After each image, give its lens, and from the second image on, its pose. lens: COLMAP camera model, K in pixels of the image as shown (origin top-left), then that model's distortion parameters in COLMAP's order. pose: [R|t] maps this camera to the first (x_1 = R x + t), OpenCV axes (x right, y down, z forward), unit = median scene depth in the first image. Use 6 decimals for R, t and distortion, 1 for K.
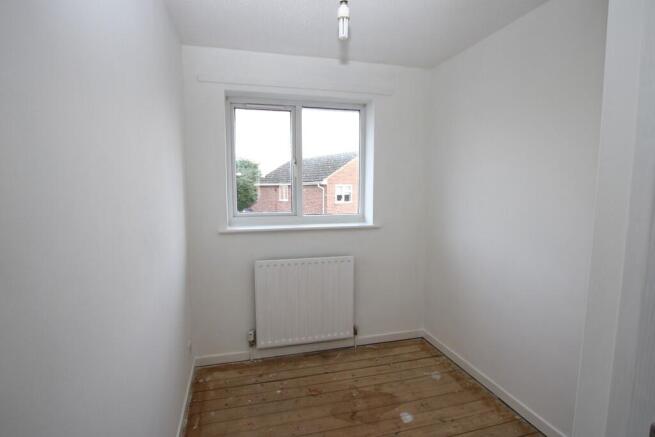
lens RADIAL K [[322.5, 0, 327.5], [0, 322.5, 218.5], [0, 0, 1]] dist [0.147098, 0.000009]
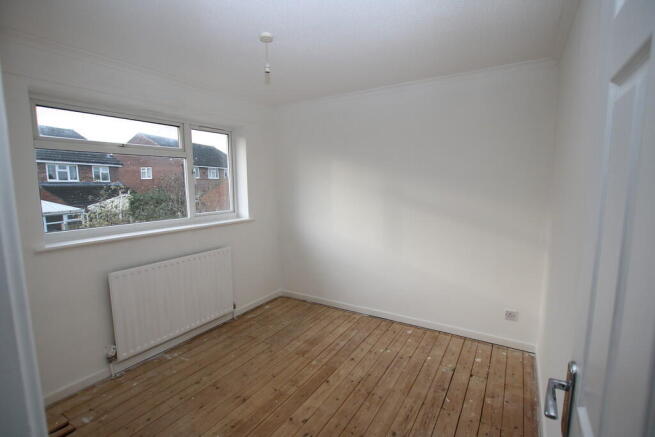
lens RADIAL K [[301.5, 0, 327.5], [0, 301.5, 218.5], [0, 0, 1]] dist [-0.001782, 0.000138]
pose [[0.717864, -0.095674, 0.689578, -0.366281], [0.099308, 0.994455, 0.034592, 0.005403], [-0.689064, 0.043648, 0.723385, -0.080911]]
